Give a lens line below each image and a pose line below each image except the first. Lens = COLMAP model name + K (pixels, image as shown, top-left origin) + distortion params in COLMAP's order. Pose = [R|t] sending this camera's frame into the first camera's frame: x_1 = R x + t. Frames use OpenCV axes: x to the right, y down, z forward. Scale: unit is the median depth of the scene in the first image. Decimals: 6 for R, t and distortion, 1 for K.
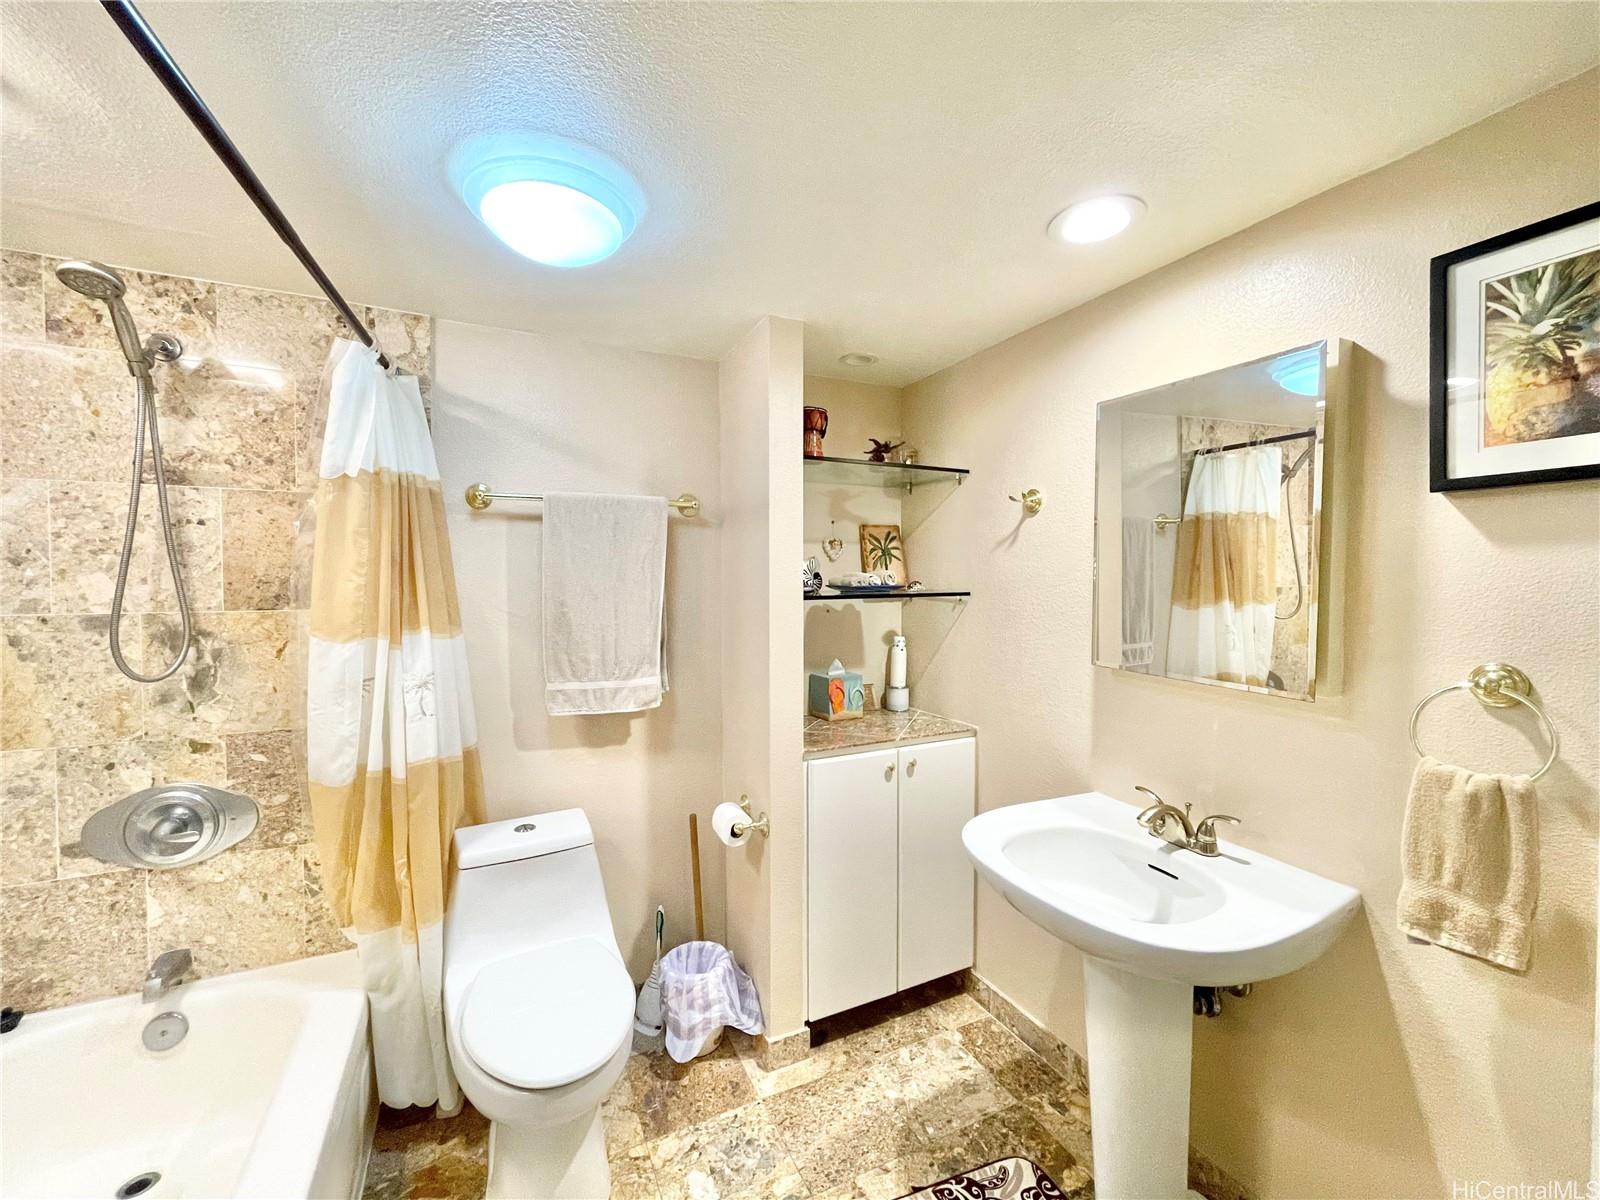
lens RADIAL K [[653.1, 0, 800.0], [0, 653.1, 600.0], [0, 0, 1]] dist [0.000787, 0.000471]
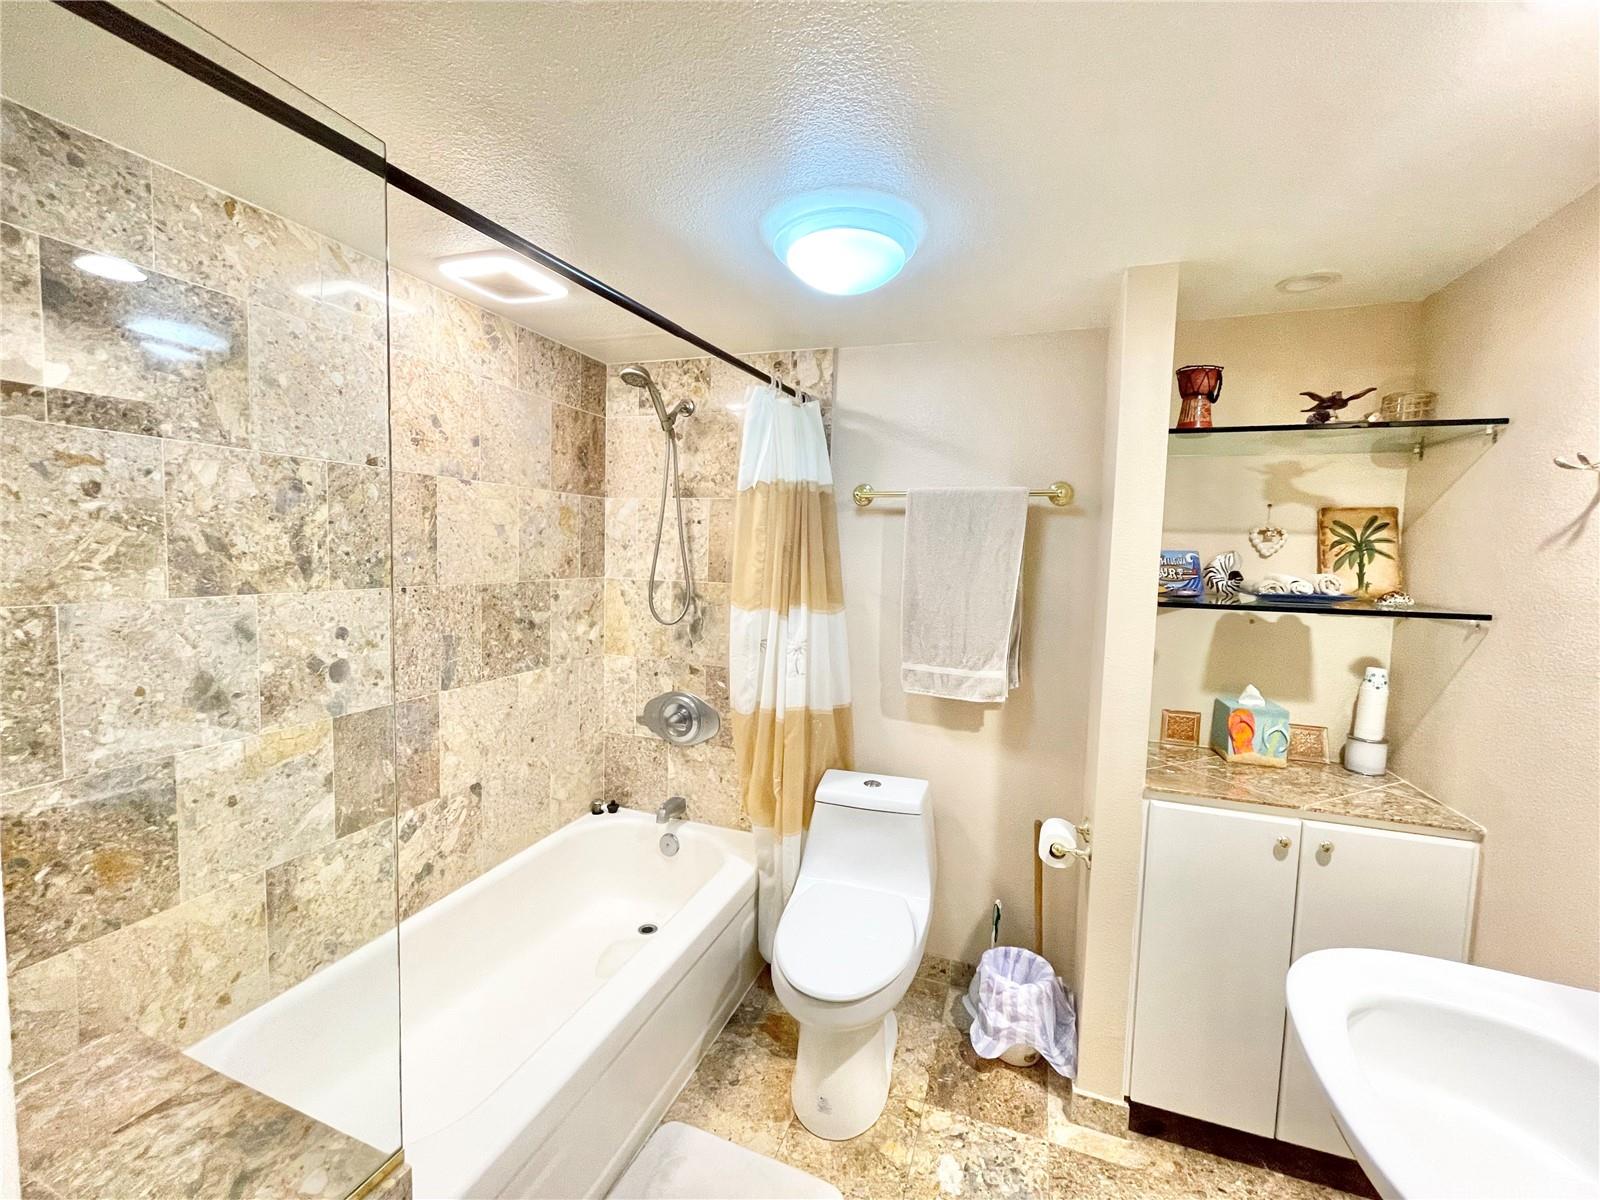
lens RADIAL K [[653.1, 0, 800.0], [0, 653.1, 600.0], [0, 0, 1]] dist [0.000787, 0.000471]
pose [[0.699077, 0.076866, -0.710903, 0.278949], [-0.050551, 0.997031, 0.058093, -0.034049], [0.713258, -0.004674, 0.700886, 0.100121]]
